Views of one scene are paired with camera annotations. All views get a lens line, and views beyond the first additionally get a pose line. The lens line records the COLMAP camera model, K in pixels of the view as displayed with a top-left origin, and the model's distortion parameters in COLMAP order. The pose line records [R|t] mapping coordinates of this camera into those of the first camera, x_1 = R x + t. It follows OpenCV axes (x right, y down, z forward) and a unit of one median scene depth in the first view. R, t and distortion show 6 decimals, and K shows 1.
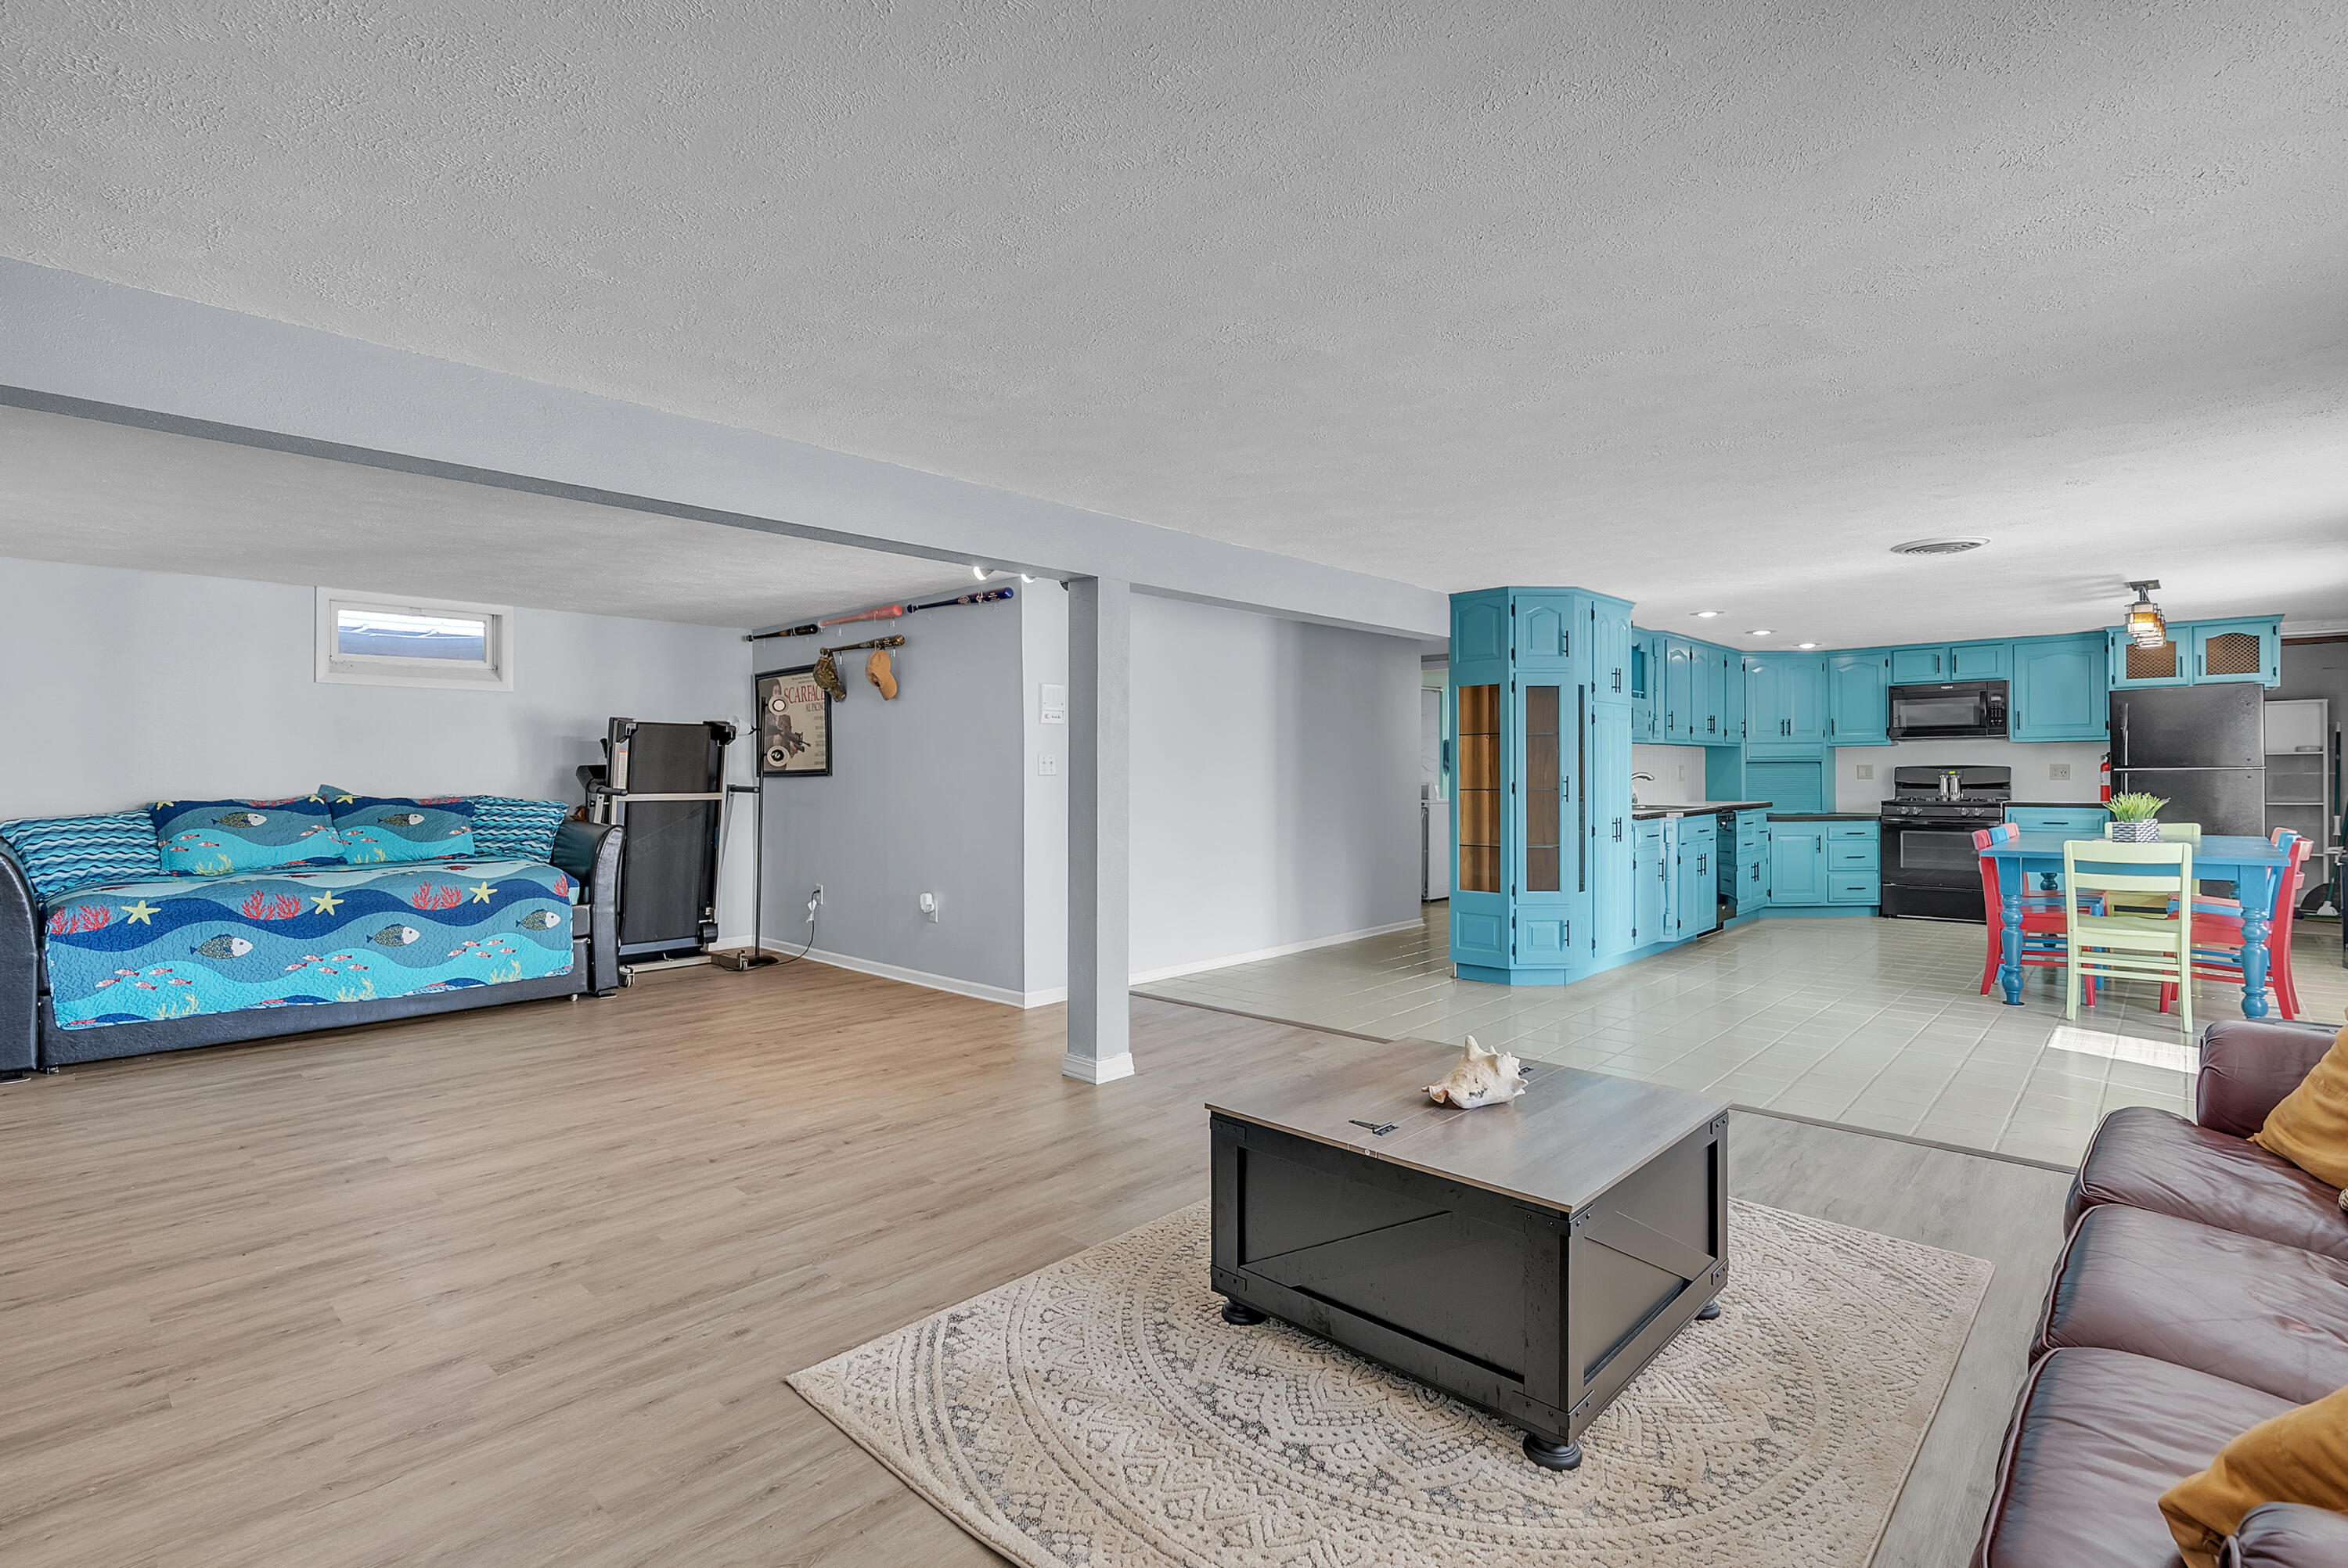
lens RADIAL K [[1093.6, 0, 1153.2], [0, 1093.6, 781.9], [0, 0, 1]] dist [-0.011593, 0.000159]
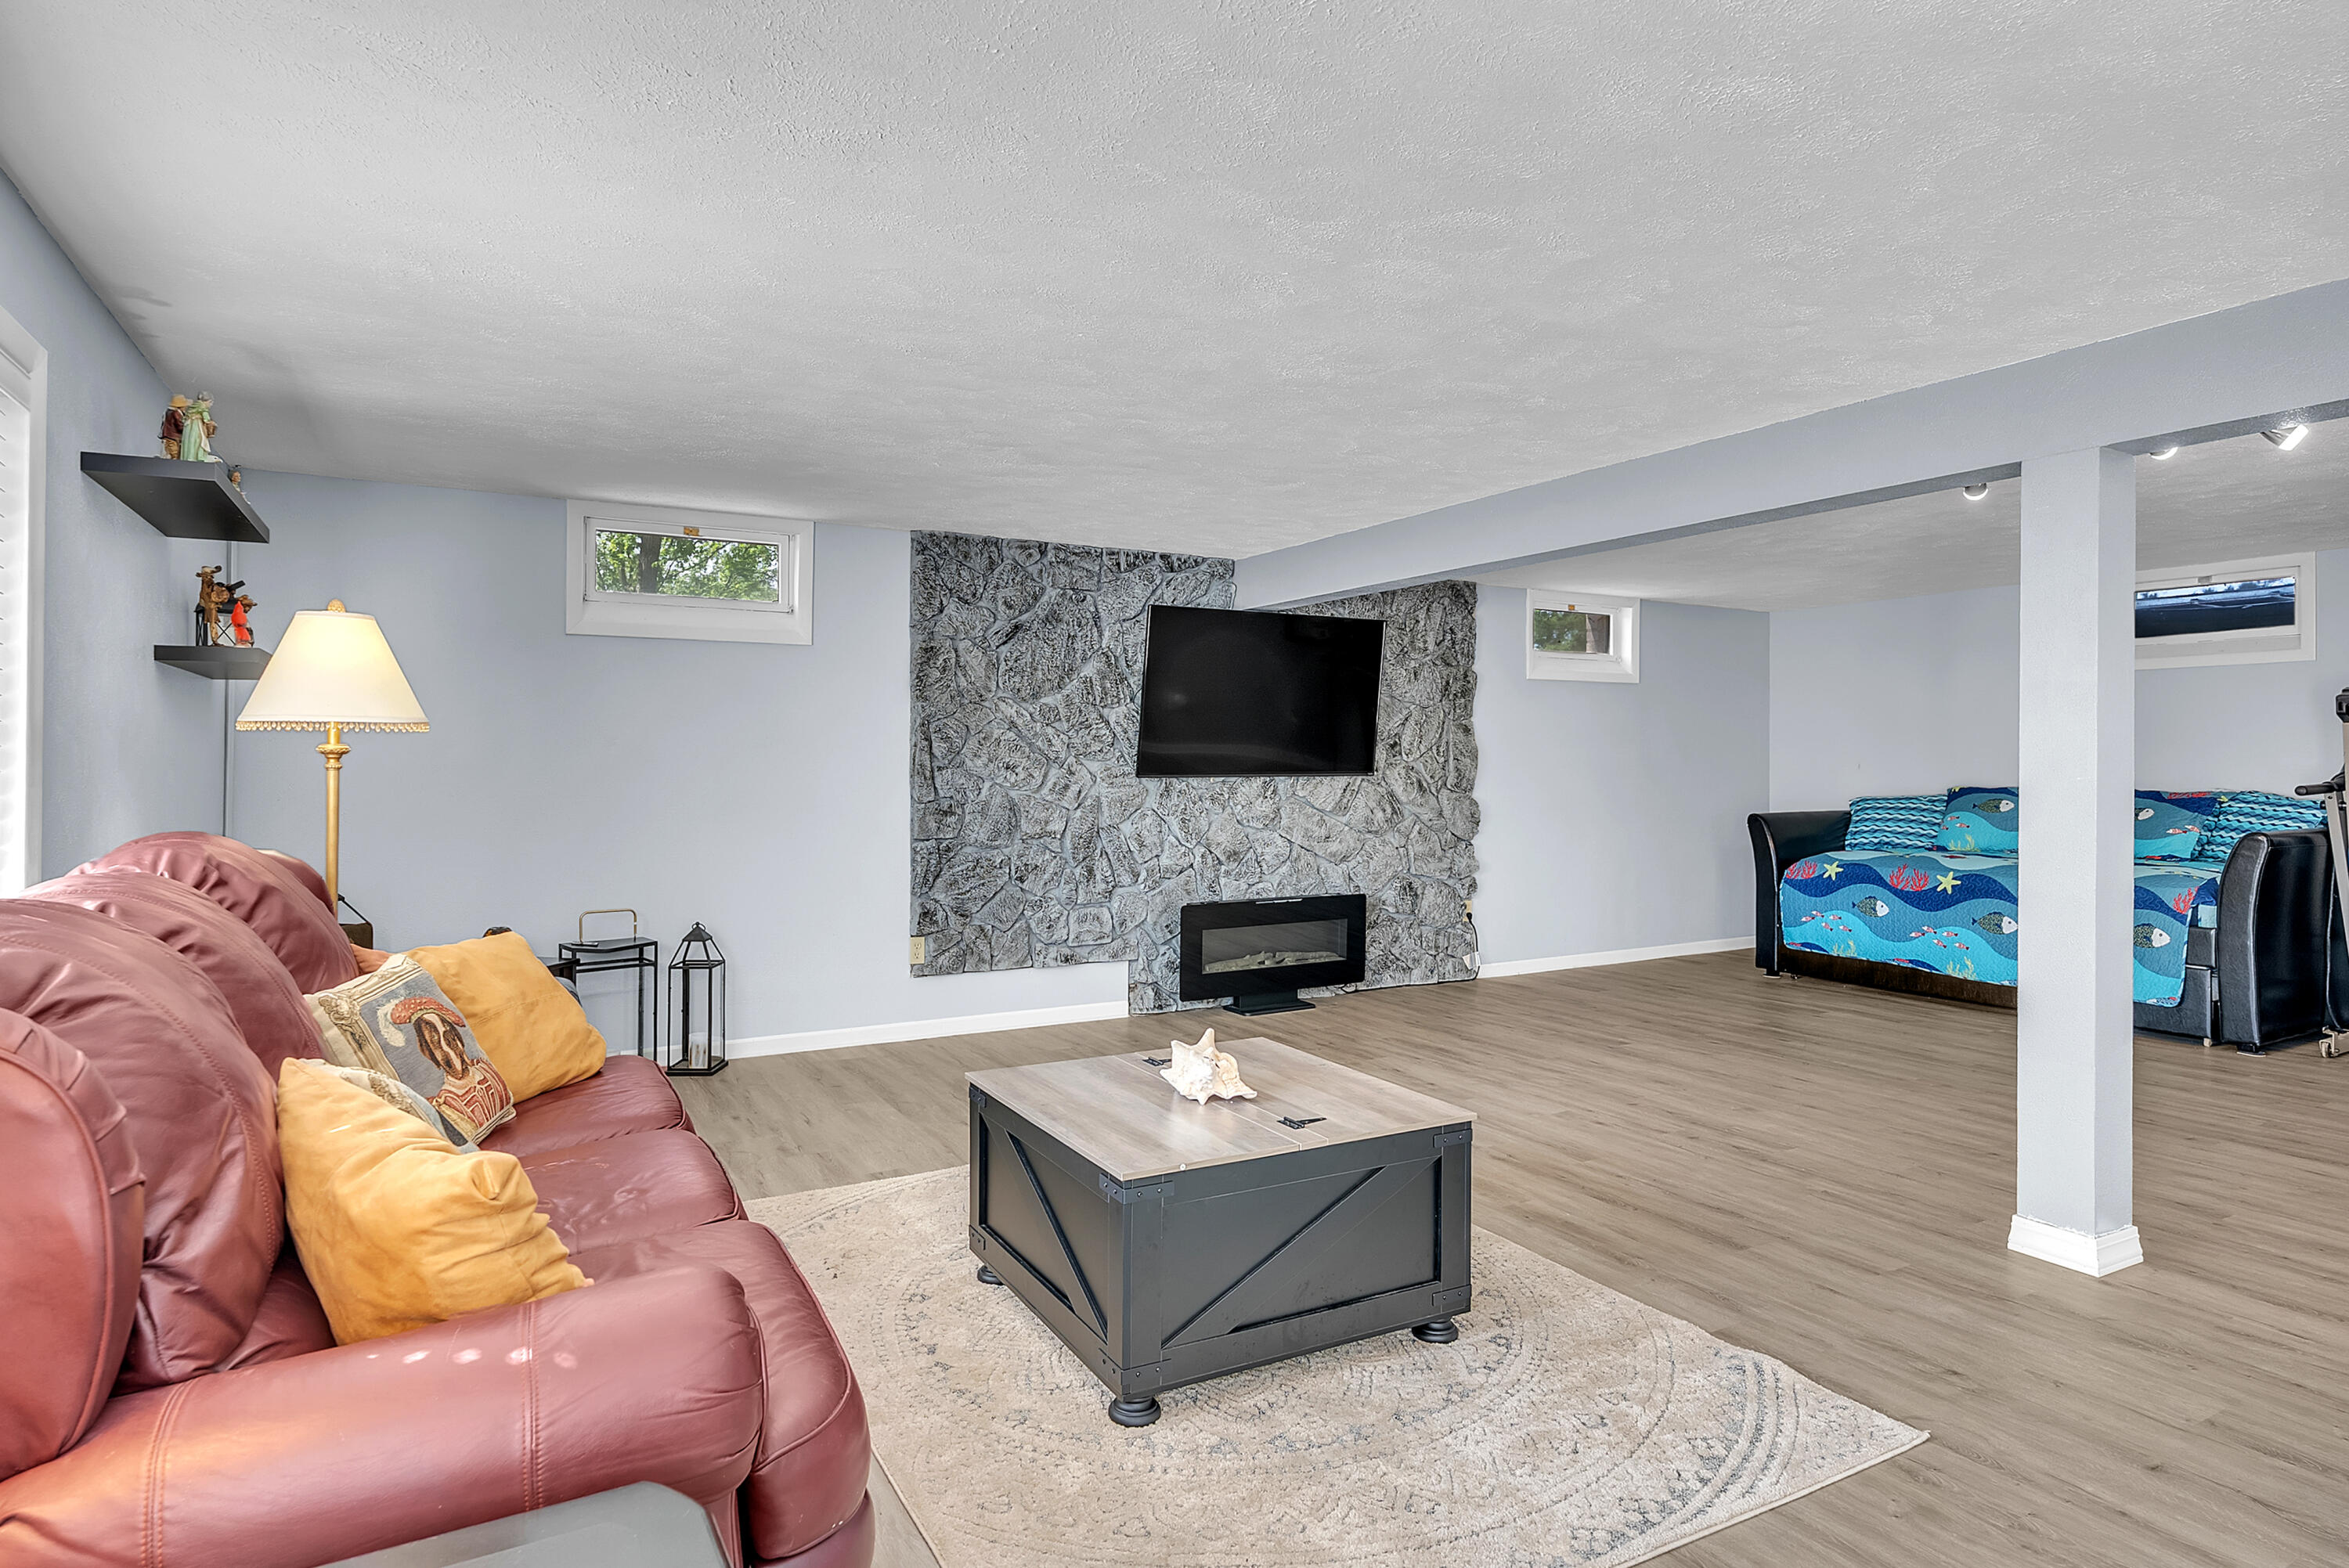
lens RADIAL K [[1256.3, 0, 1165.6], [0, 1256.3, 774.5], [0, 0, 1]] dist [-0.018429, 0.004771]
pose [[-0.281584, 0.013016, -0.959448, 0.409903], [-0.011354, 0.999793, 0.016895, -0.005490], [0.959469, 0.015651, -0.281378, 0.374584]]
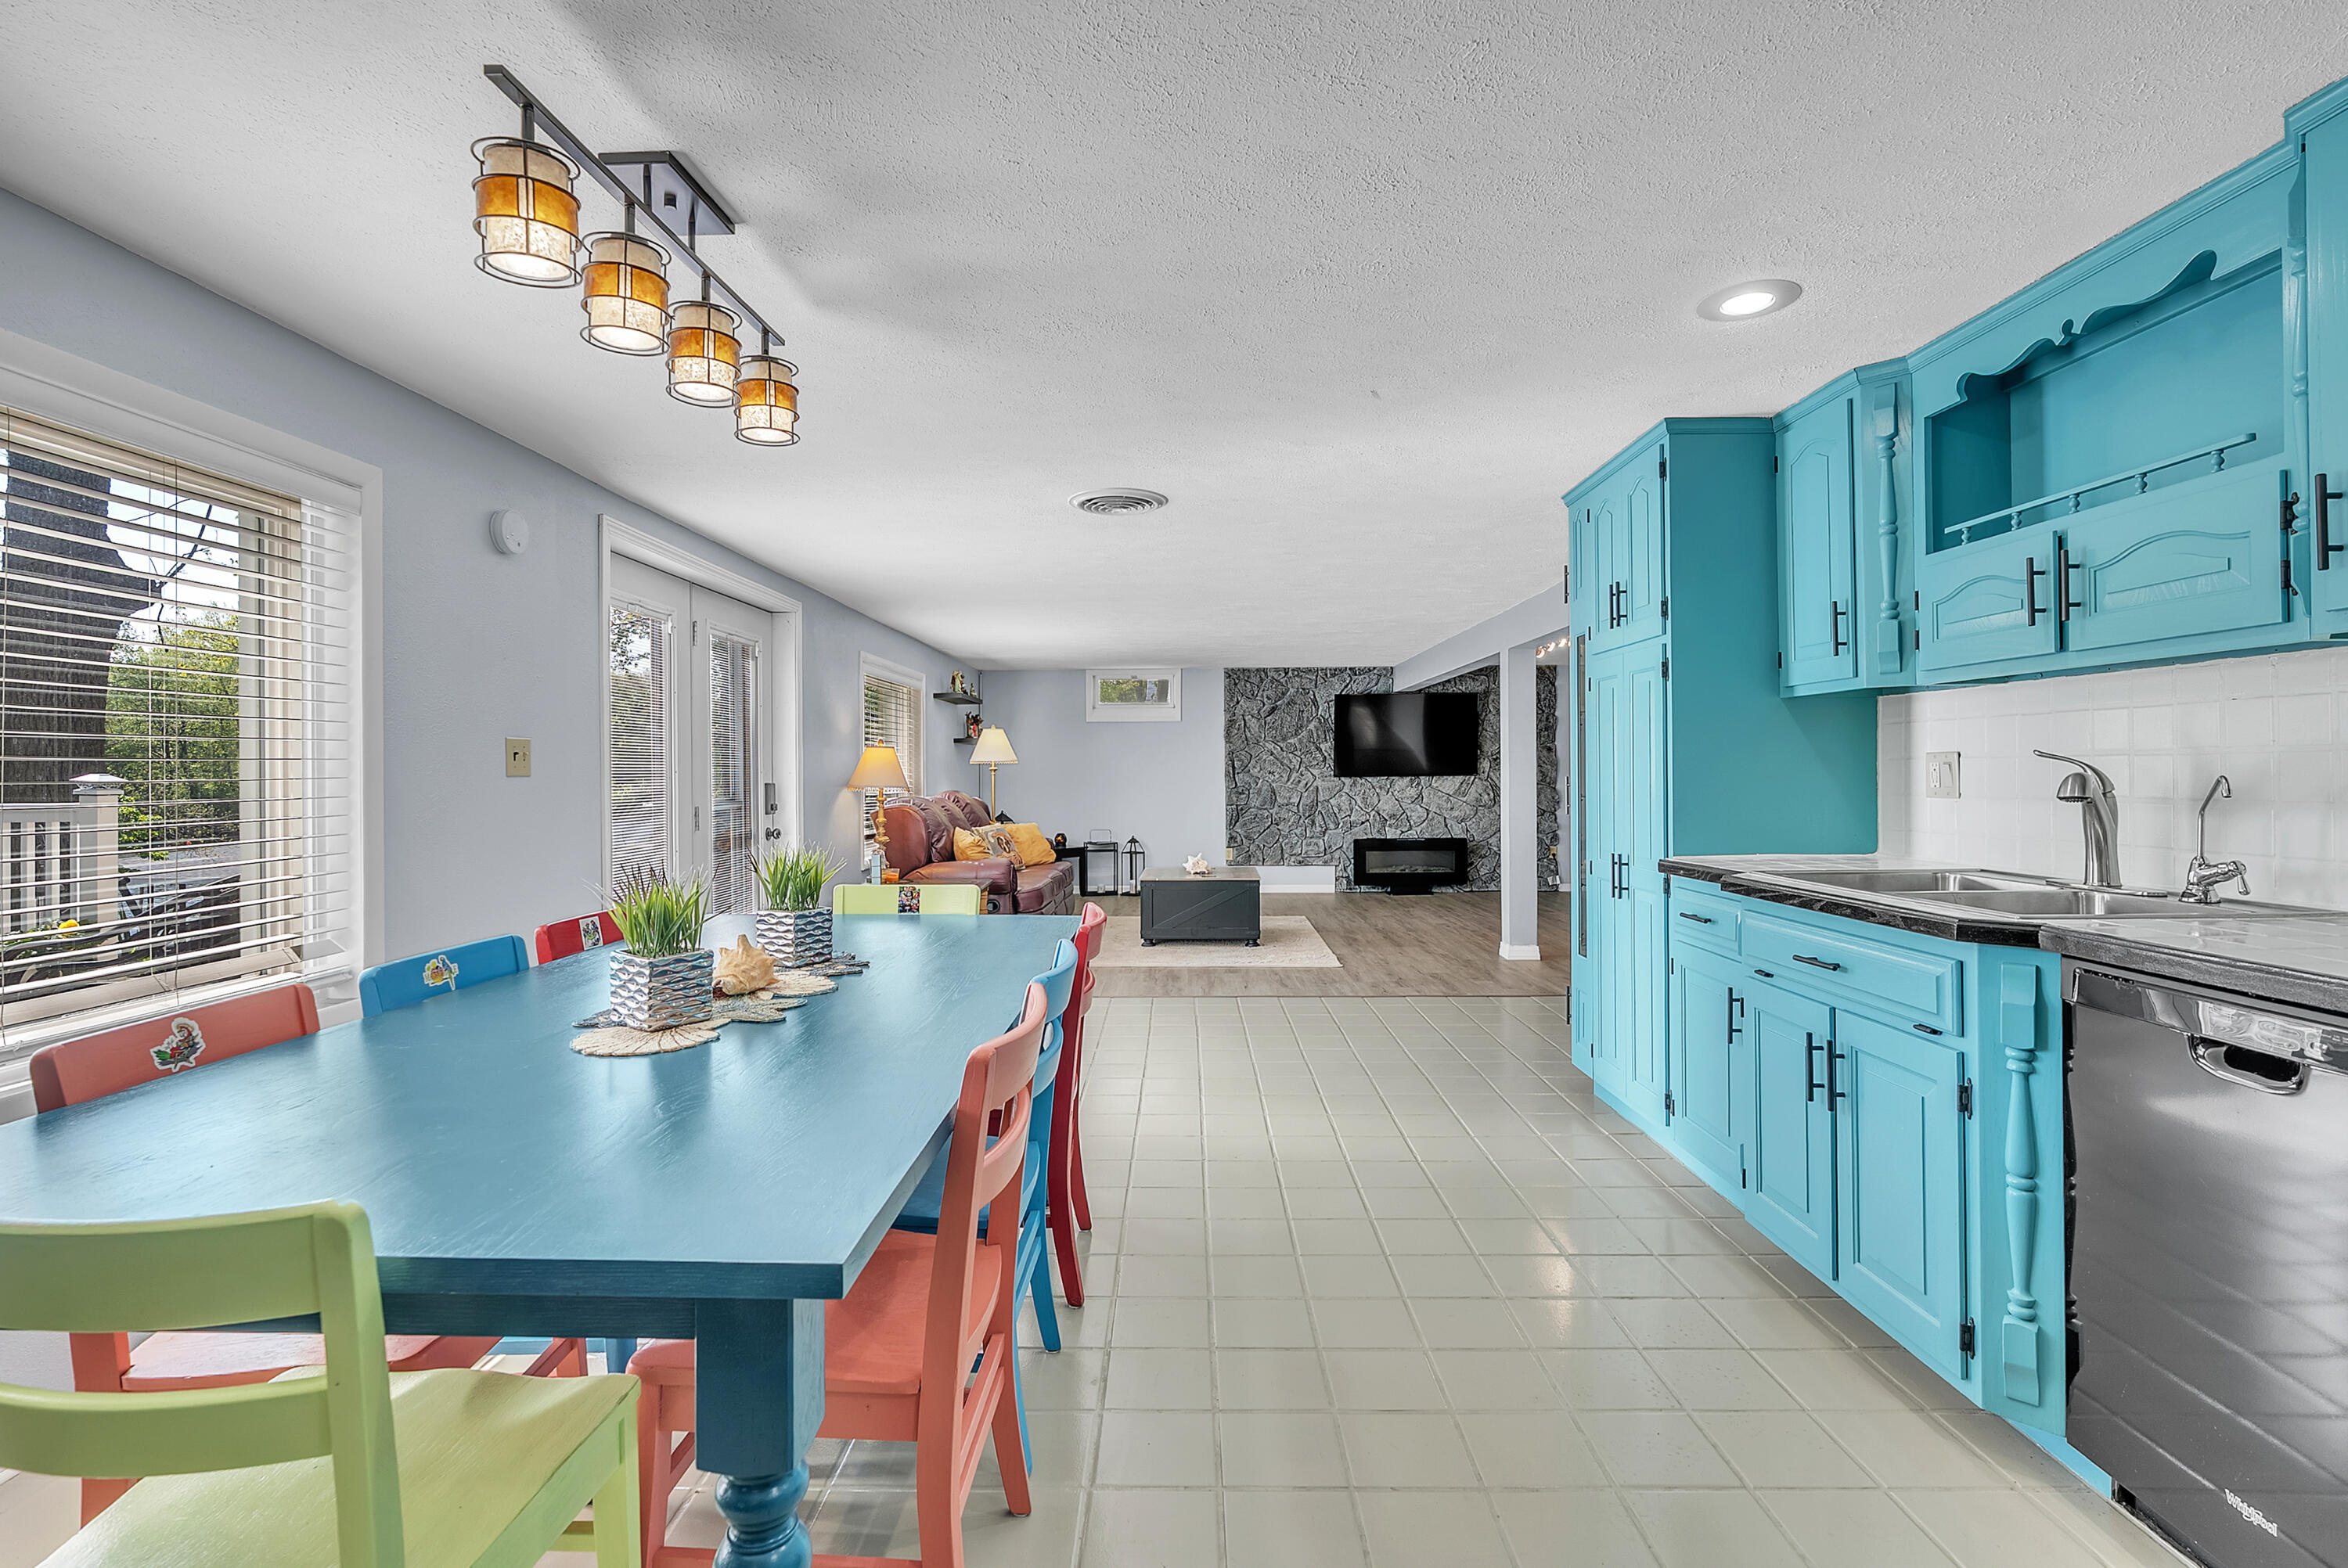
lens RADIAL K [[1093.6, 0, 1178.8], [0, 1093.6, 762.6], [0, 0, 1]] dist [-0.011593, 0.000159]
pose [[-0.726998, 0.003471, -0.686631, 0.754518], [0.002876, 0.999994, 0.002009, -0.011590], [0.686634, -0.000514, -0.727003, 0.978758]]
